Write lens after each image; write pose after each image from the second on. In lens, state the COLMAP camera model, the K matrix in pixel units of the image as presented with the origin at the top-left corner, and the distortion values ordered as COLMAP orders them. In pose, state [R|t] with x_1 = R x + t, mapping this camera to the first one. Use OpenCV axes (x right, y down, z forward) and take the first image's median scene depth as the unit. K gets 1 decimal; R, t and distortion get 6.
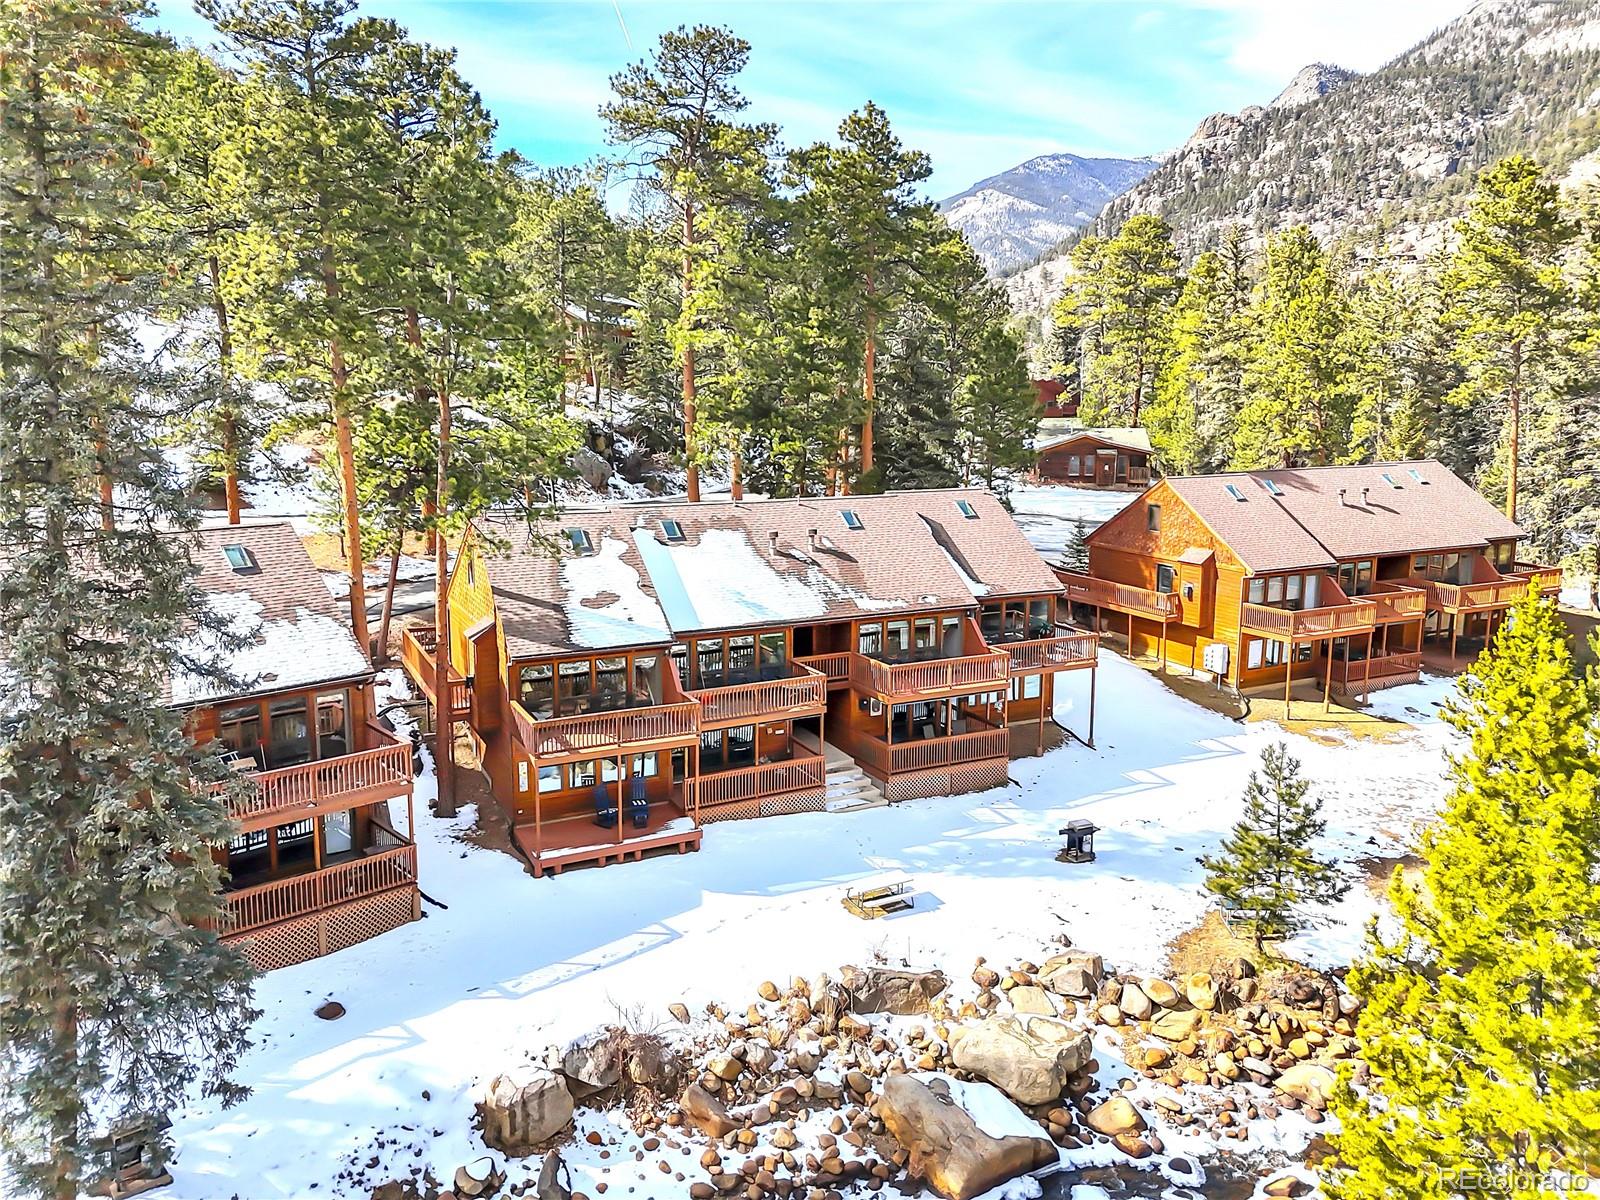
lens RADIAL K [[1194.2, 0, 802.3], [0, 1194.2, 563.4], [0, 0, 1]] dist [0.034082, -0.004064]
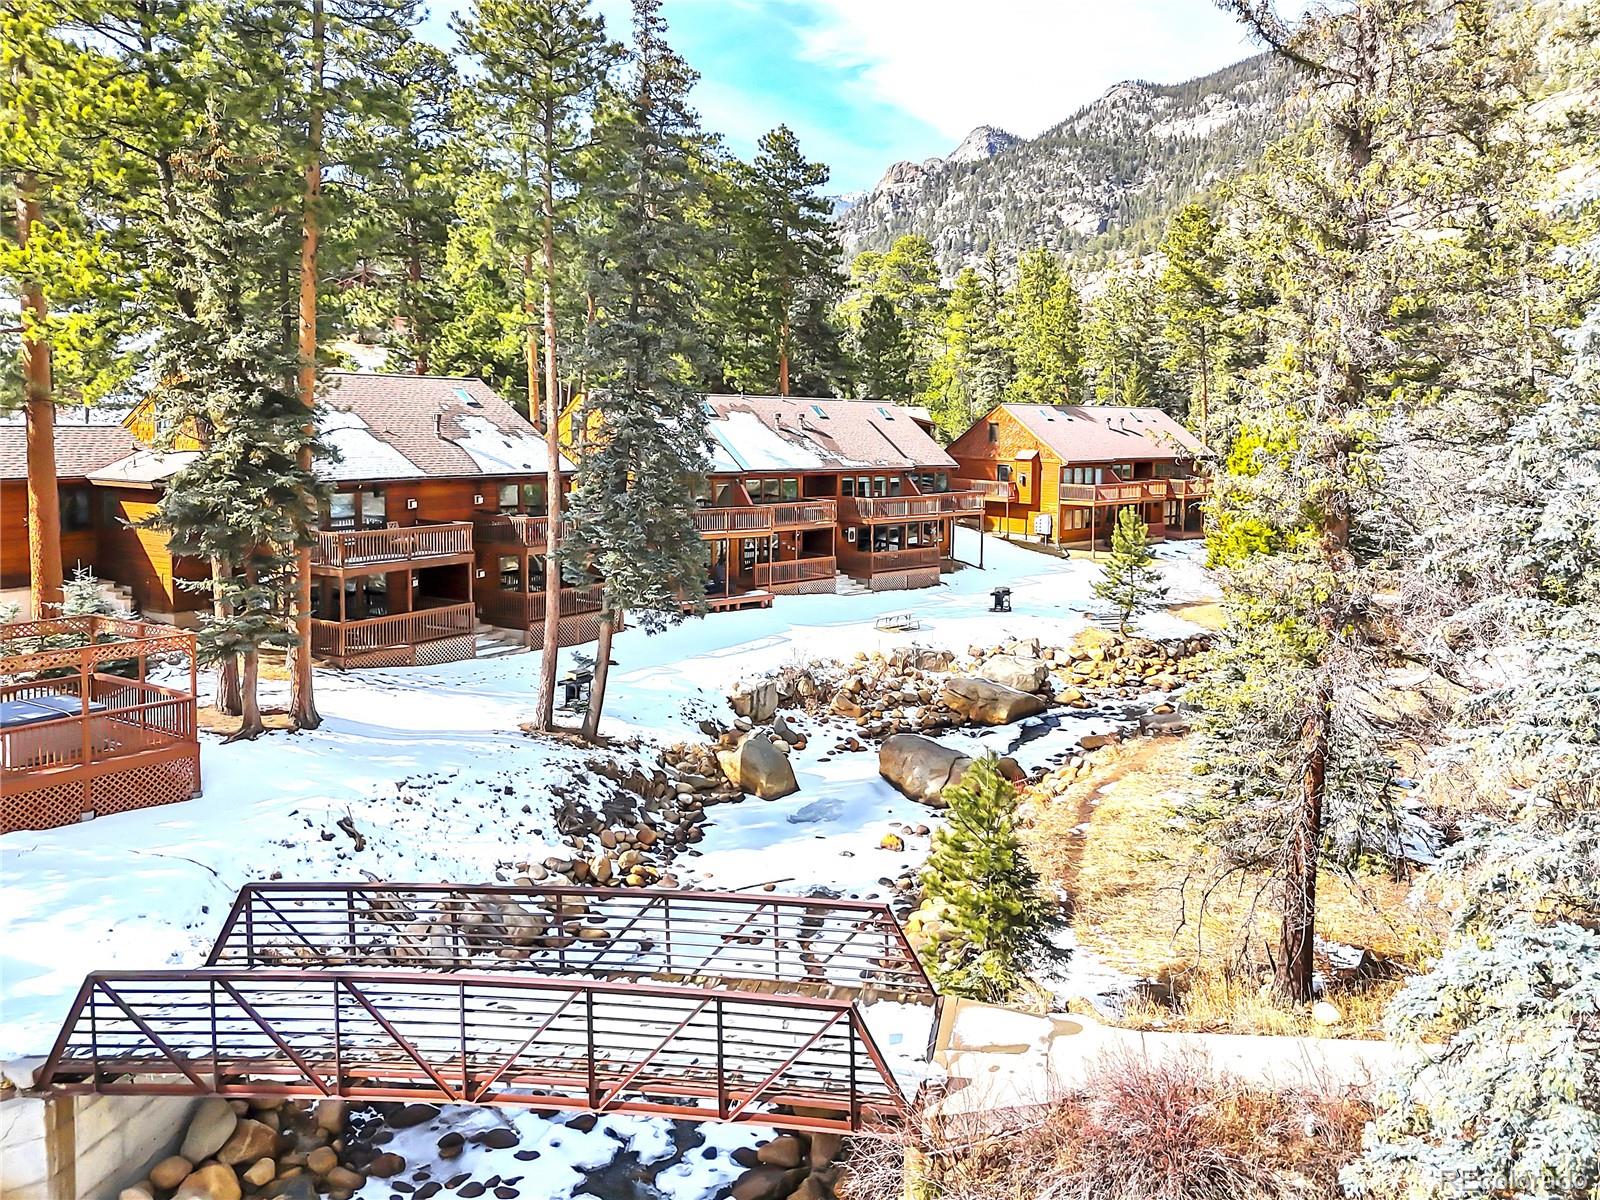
lens RADIAL K [[1265.3, 0, 917.8], [0, 1265.3, 456.8], [0, 0, 1]] dist [0.056301, -0.001470]
pose [[0.942612, 0.005405, 0.333847, -0.497145], [0.033473, 0.993302, -0.110593, 0.264655], [-0.332209, 0.115421, 0.936117, -0.618942]]
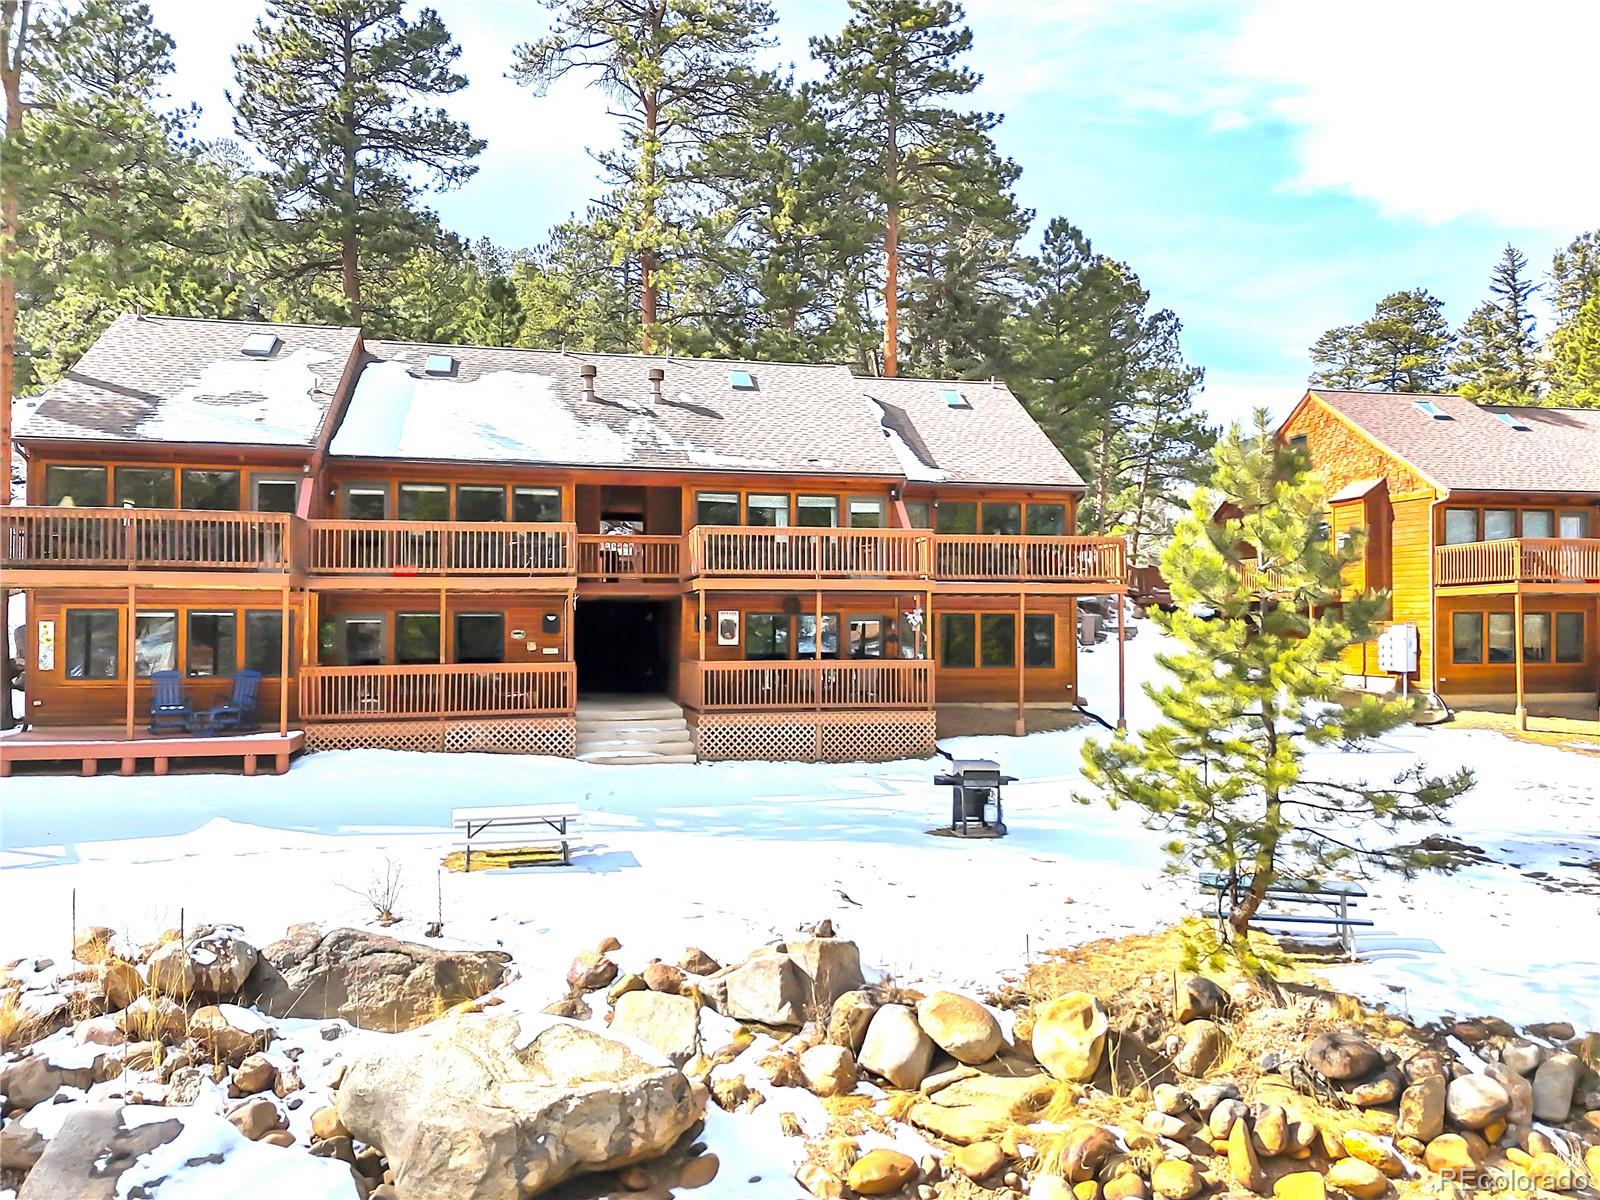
lens RADIAL K [[1184.1, 0, 800.0], [0, 1184.1, 600.0], [0, 0, 1]] dist [0.055225, -0.040103]
pose [[0.967631, -0.008167, -0.252239, 0.337496], [-0.036079, 0.984733, -0.170289, 0.277368], [0.249779, 0.173877, 0.952564, 0.563706]]
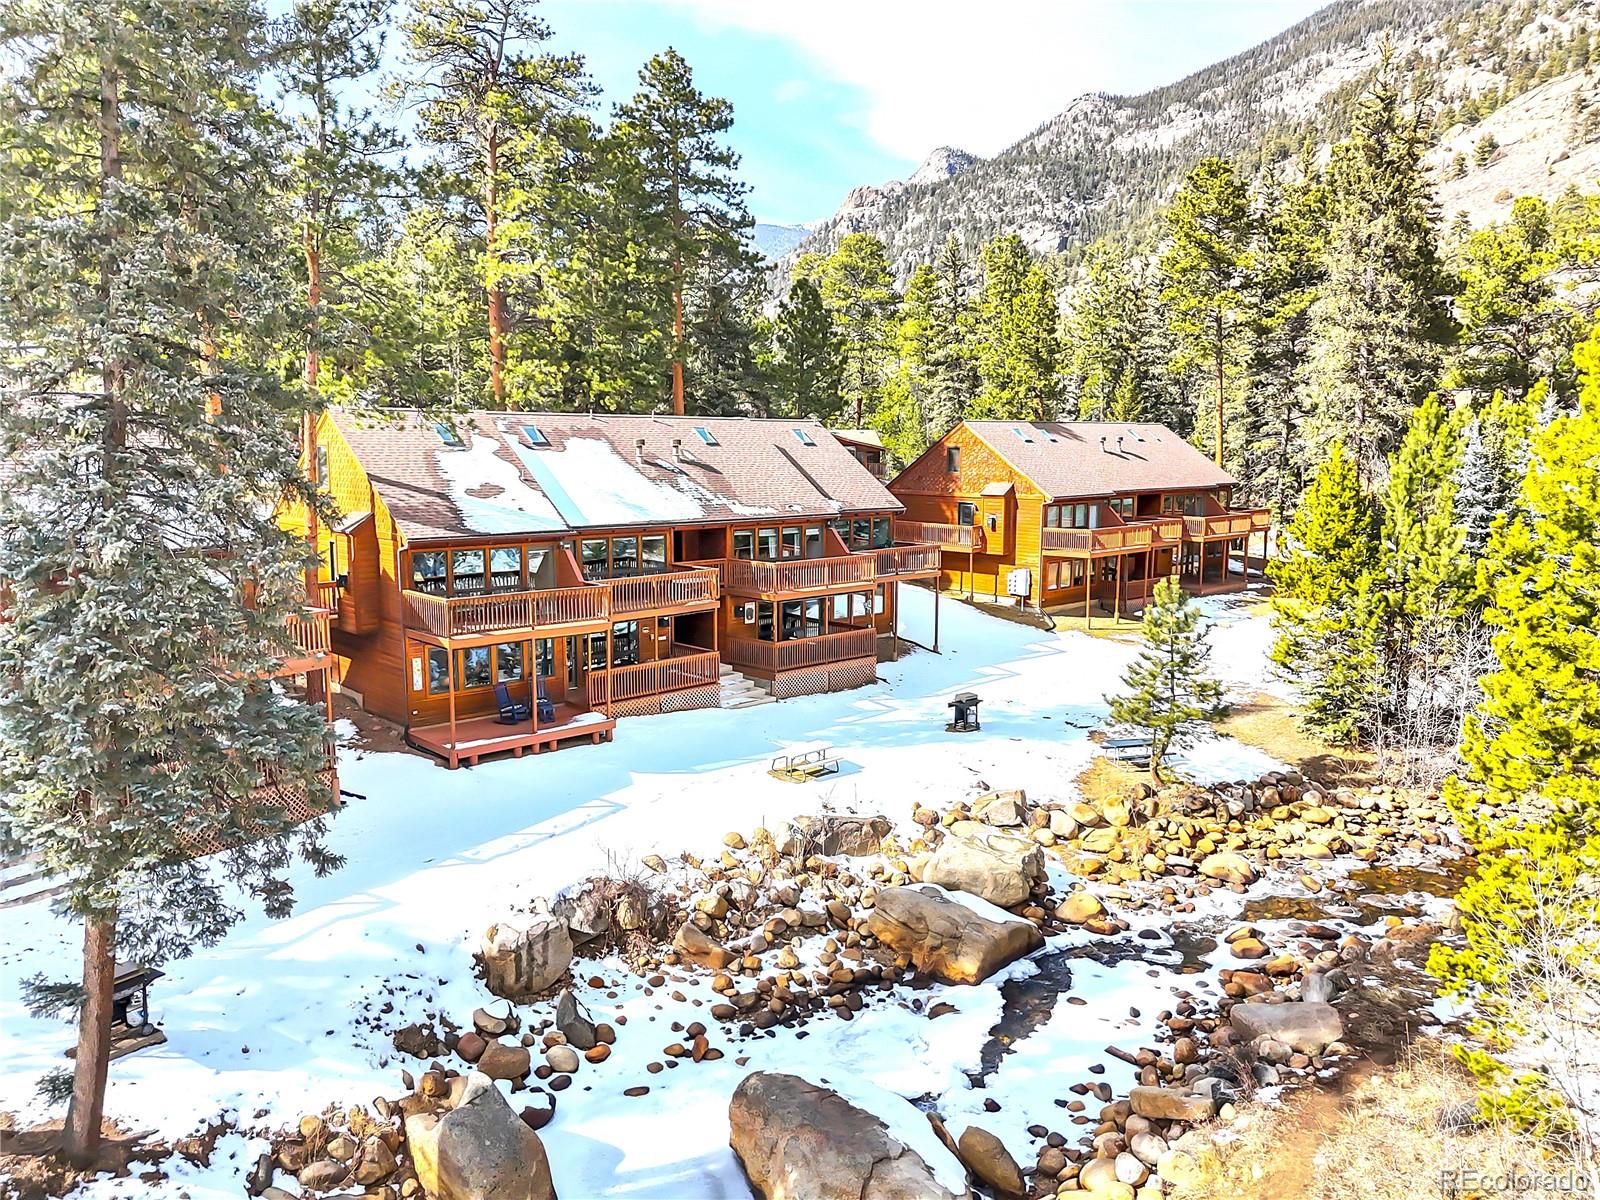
lens RADIAL K [[1184.1, 0, 800.0], [0, 1184.1, 600.0], [0, 0, 1]] dist [0.055225, -0.040103]
pose [[0.963191, -0.037712, 0.266161, -0.215148], [0.042155, 0.999051, -0.010997, 0.161553], [-0.265494, 0.021812, 0.963866, 0.036690]]
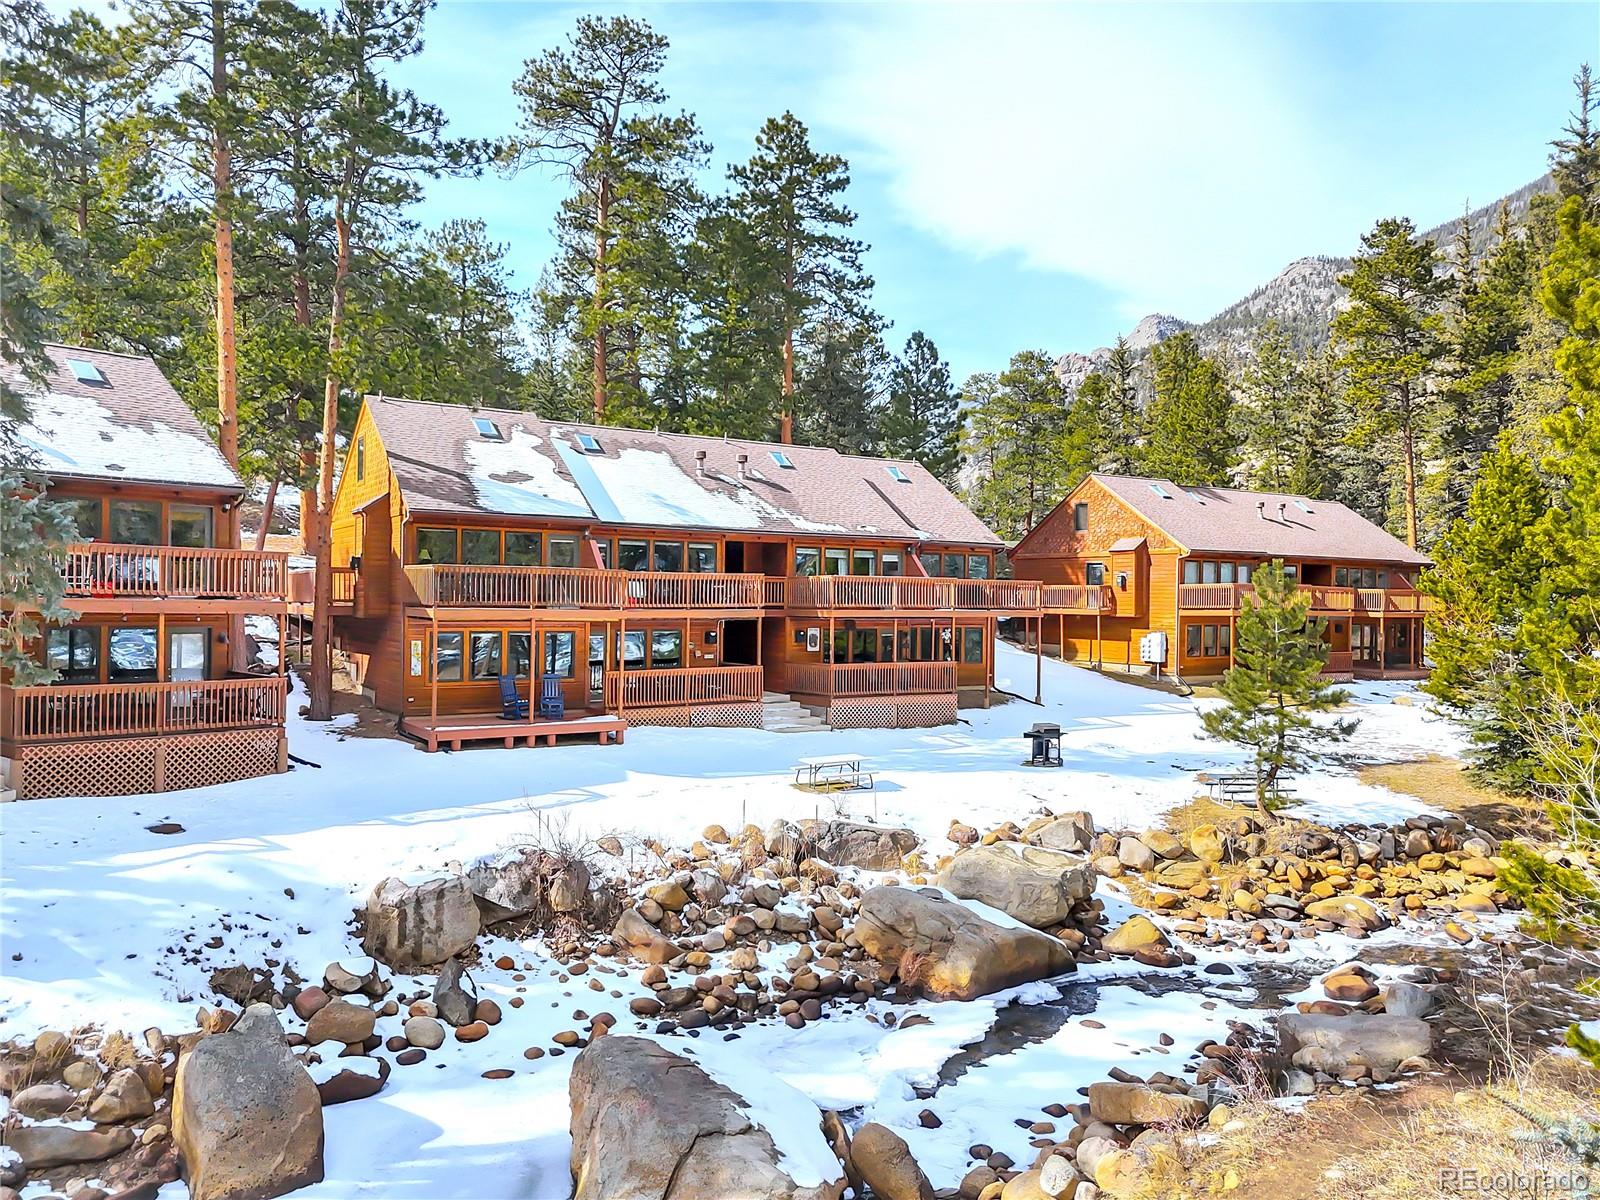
lens RADIAL K [[1184.1, 0, 800.0], [0, 1184.1, 600.0], [0, 0, 1]] dist [0.055225, -0.040103]
pose [[0.995182, 0.007494, 0.097759, -0.048411], [0.007539, 0.988274, -0.152503, 0.302971], [-0.097755, 0.152505, 0.983456, 0.142096]]
